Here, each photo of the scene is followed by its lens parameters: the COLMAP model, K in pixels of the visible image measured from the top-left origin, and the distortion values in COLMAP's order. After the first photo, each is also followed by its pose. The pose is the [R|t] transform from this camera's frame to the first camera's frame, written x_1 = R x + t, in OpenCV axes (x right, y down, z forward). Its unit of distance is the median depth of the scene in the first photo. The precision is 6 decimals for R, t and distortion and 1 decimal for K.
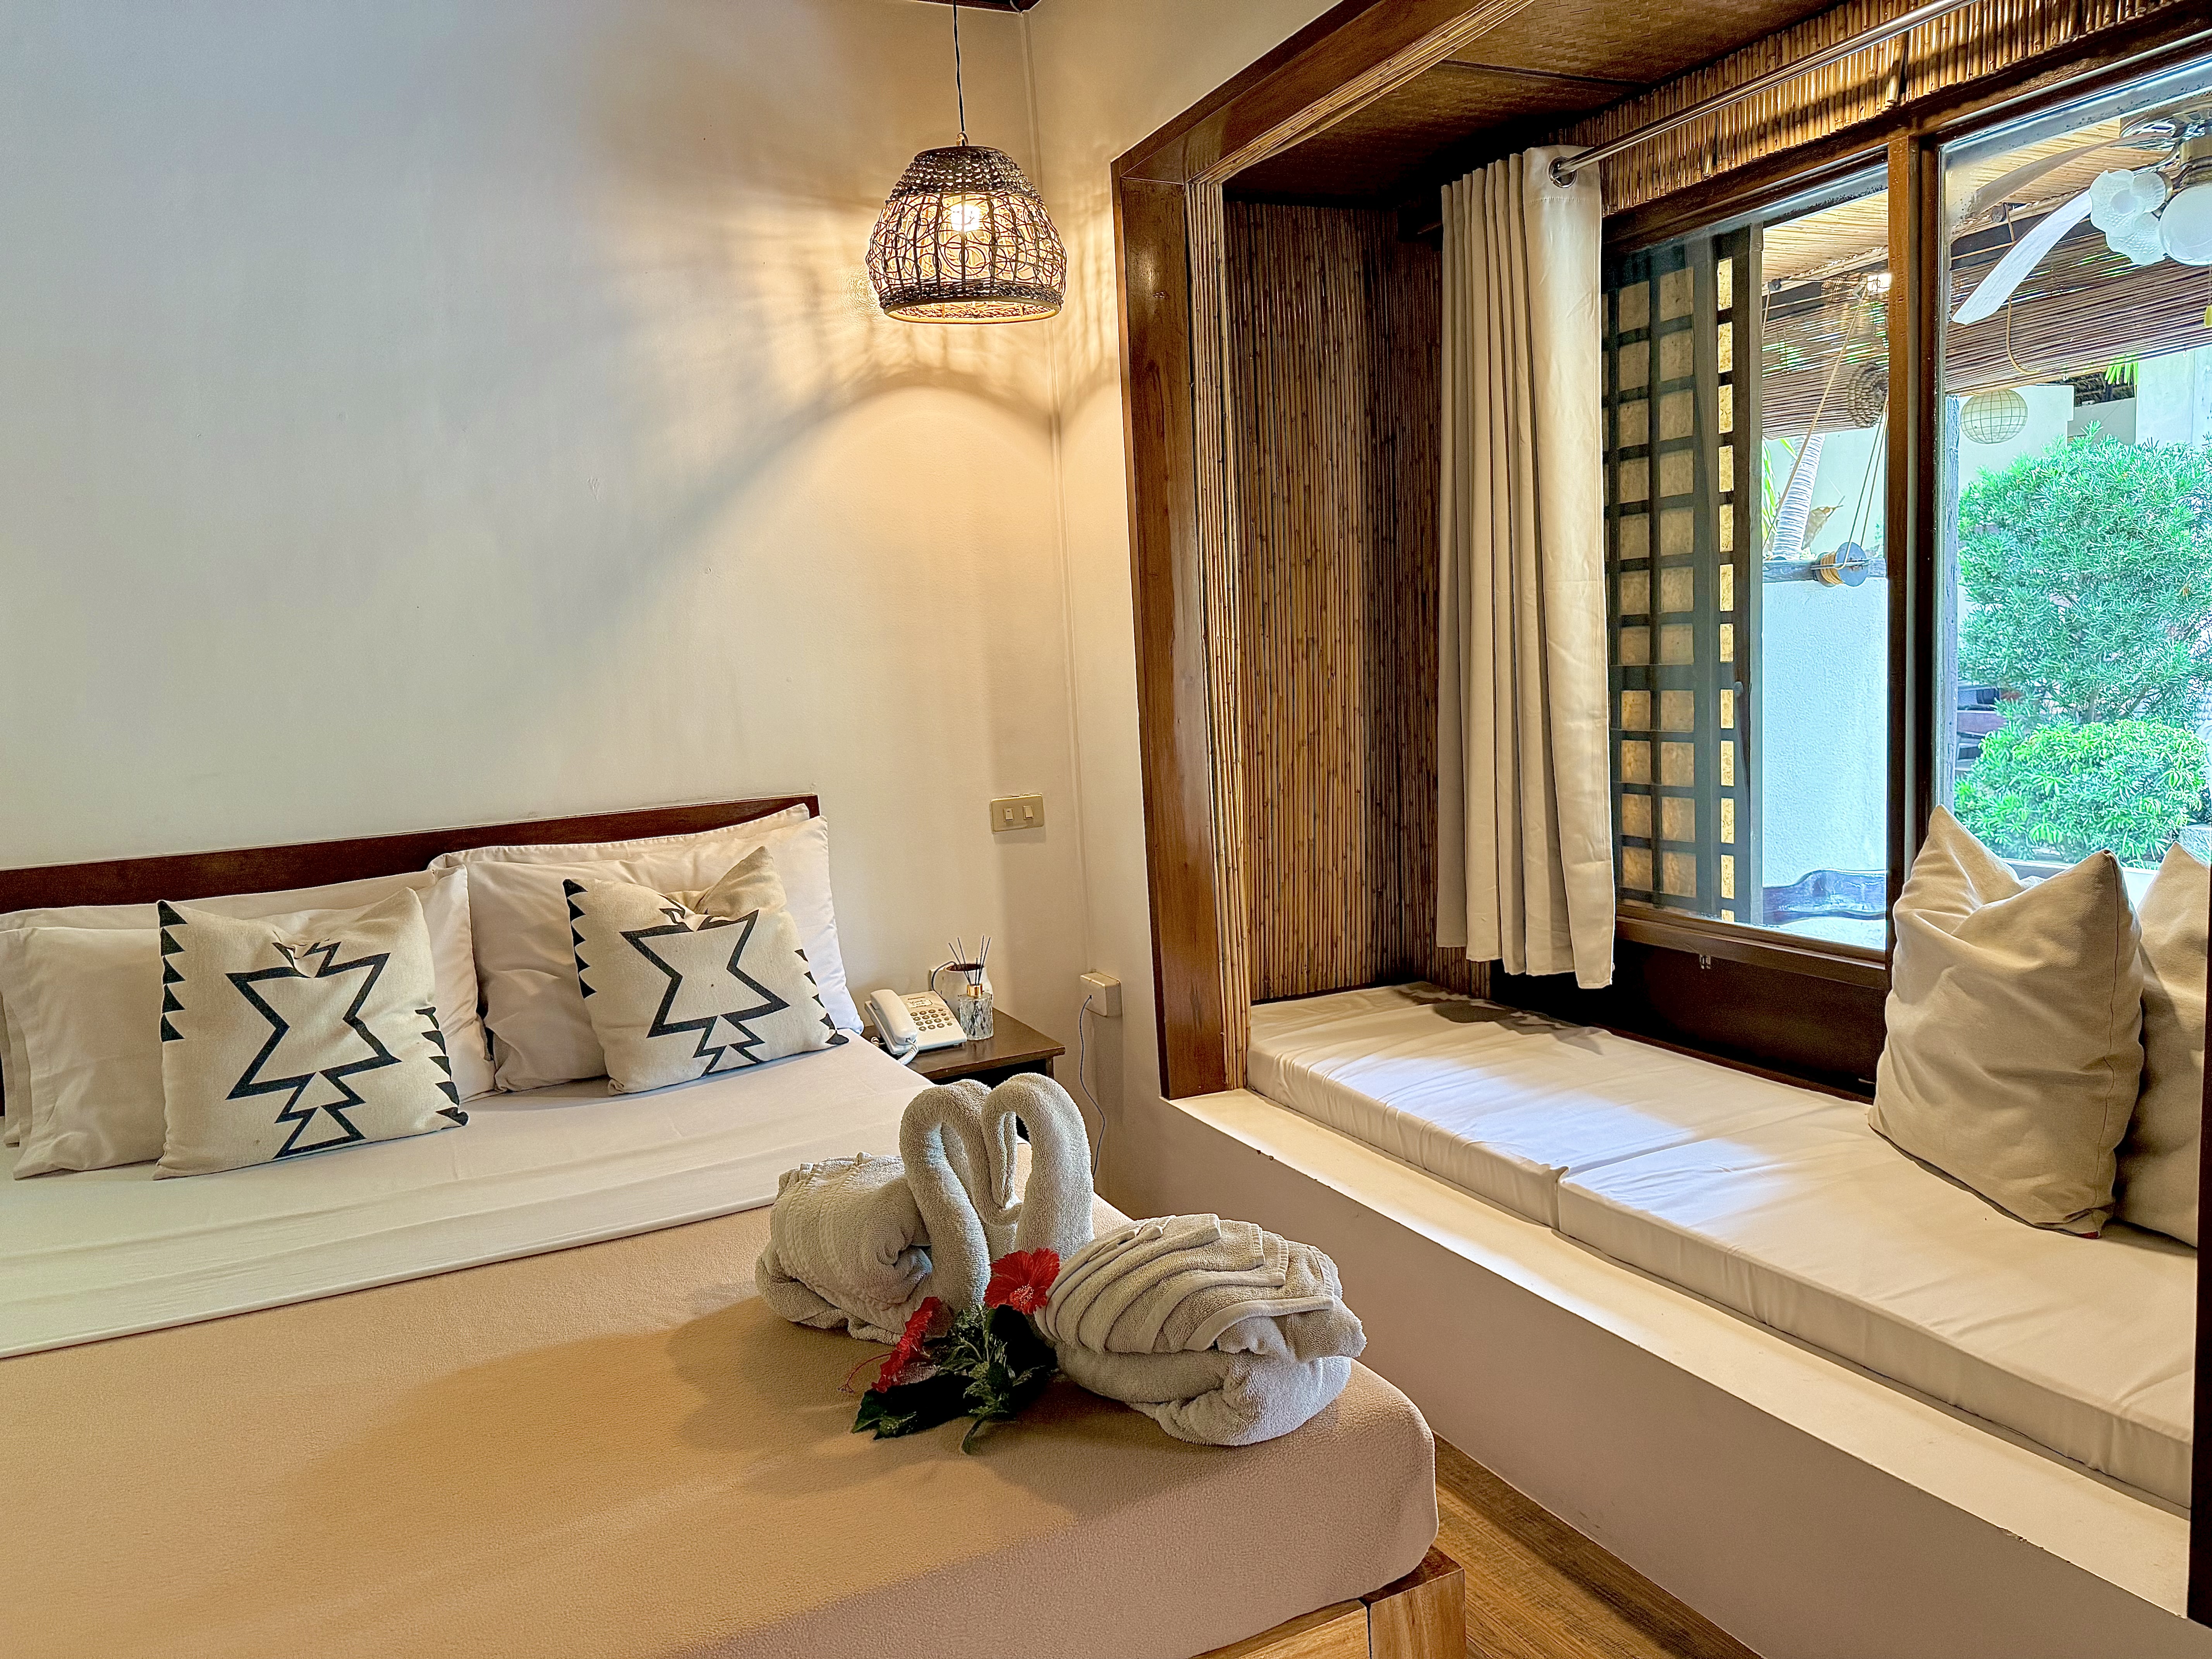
lens RADIAL K [[1553.4, 0, 1114.5], [0, 1553.4, 819.7], [0, 0, 1]] dist [0.051477, -0.069688]
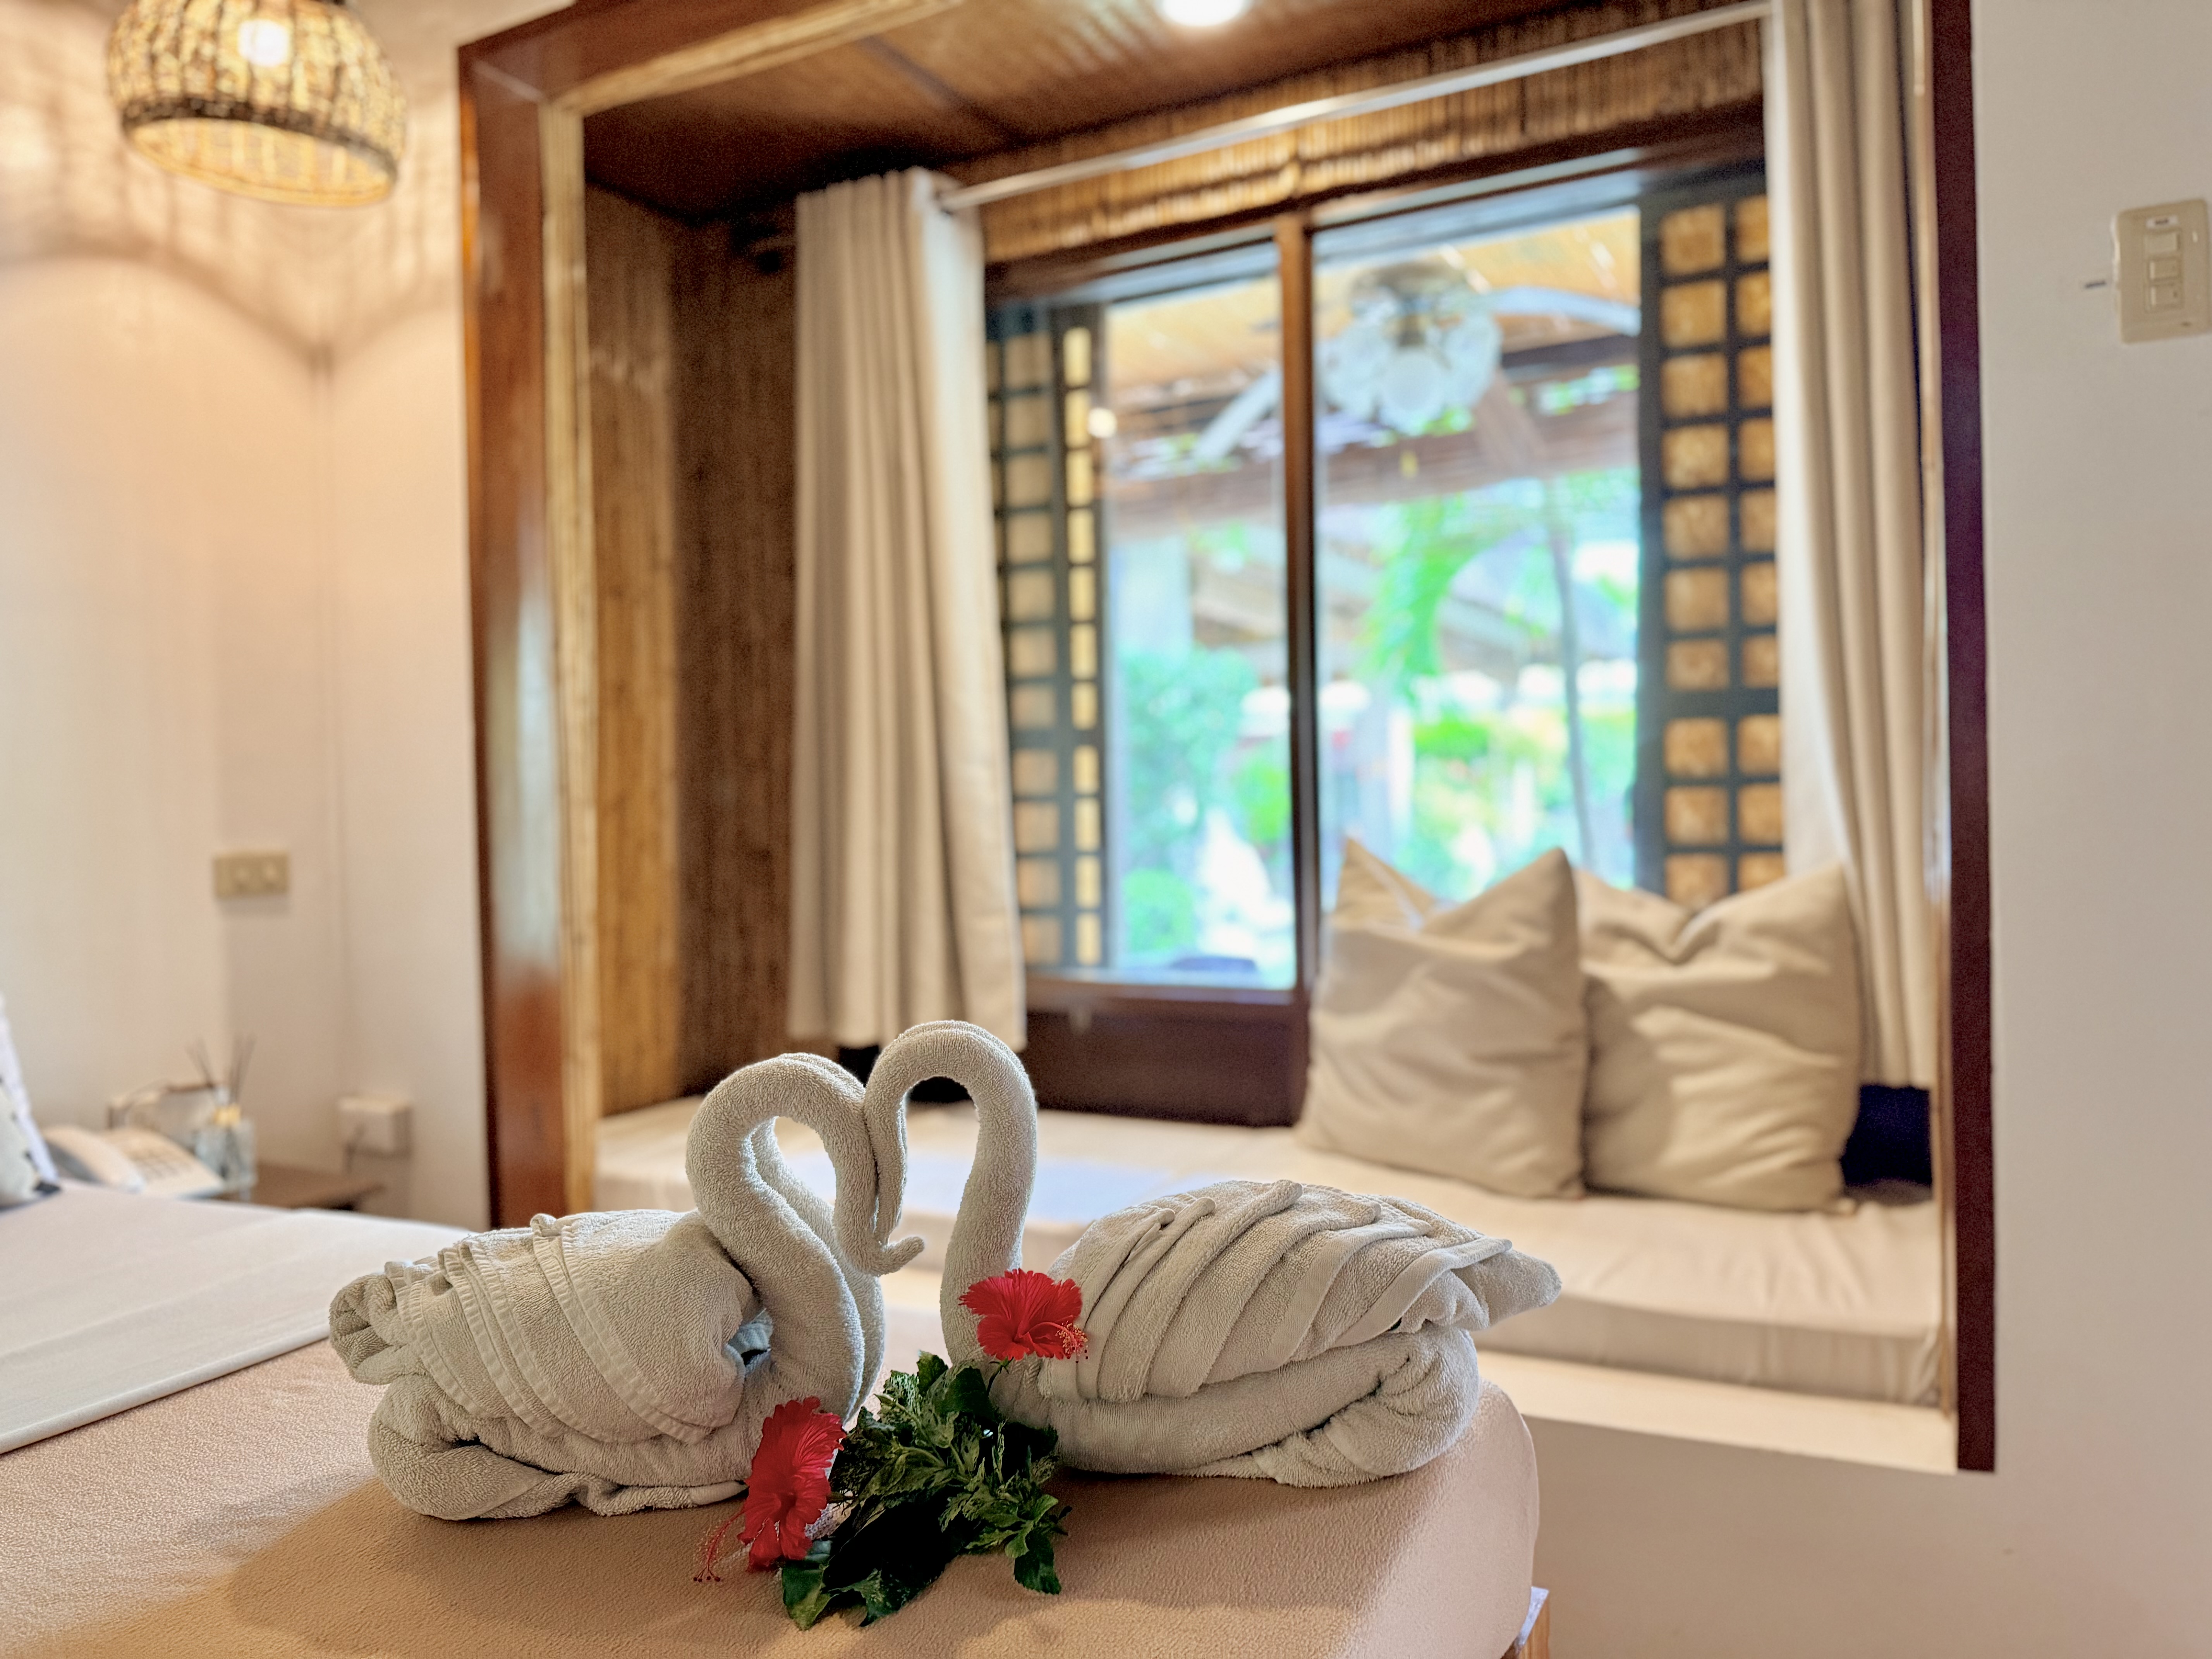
lens RADIAL K [[1562.5, 0, 1106.0], [0, 1562.5, 829.5], [0, 0, 1]] dist [0.041767, -0.065719]
pose [[0.803770, 0.028859, 0.594240, -0.224943], [0.045185, 0.992977, -0.109340, 0.091670], [-0.593222, 0.114735, 0.796821, 0.239791]]
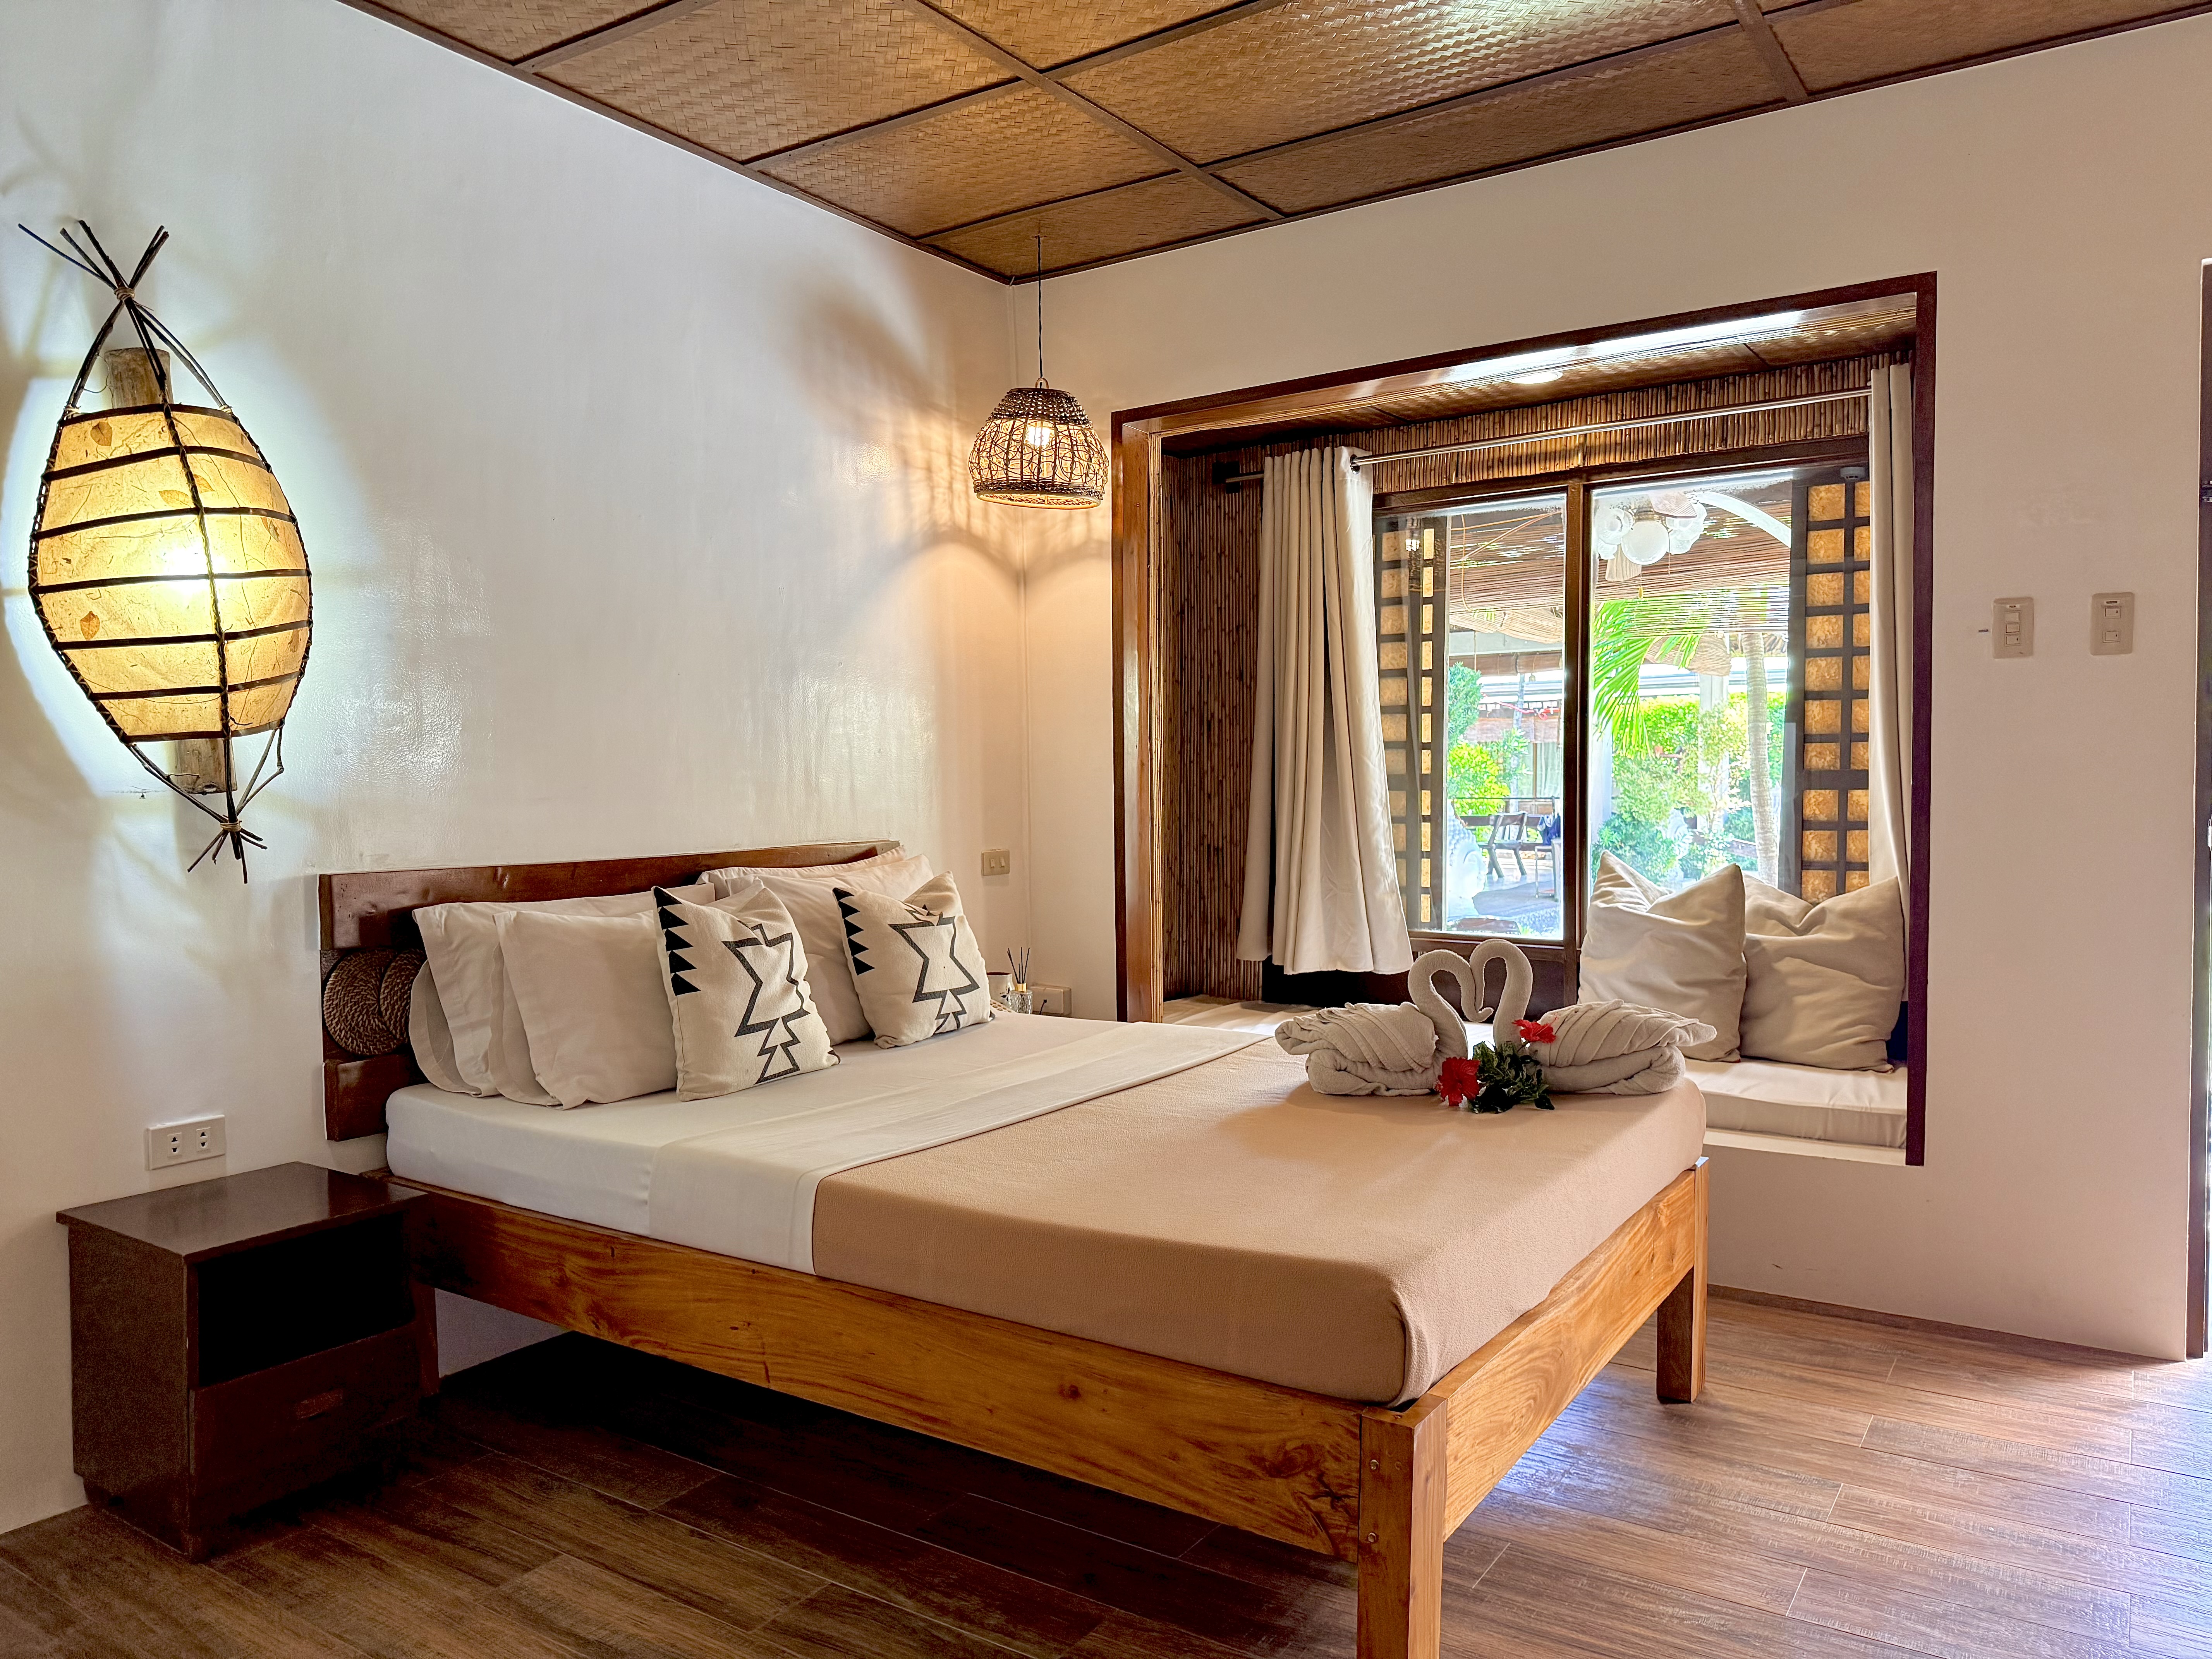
lens RADIAL K [[1536.4, 0, 1106.0], [0, 1536.4, 829.5], [0, 0, 1]] dist [0.113992, -0.203126]
pose [[0.866958, 0.029233, 0.497524, -0.807312], [0.016347, 0.996073, -0.087012, 0.105929], [-0.498113, 0.083569, 0.863075, -0.237444]]
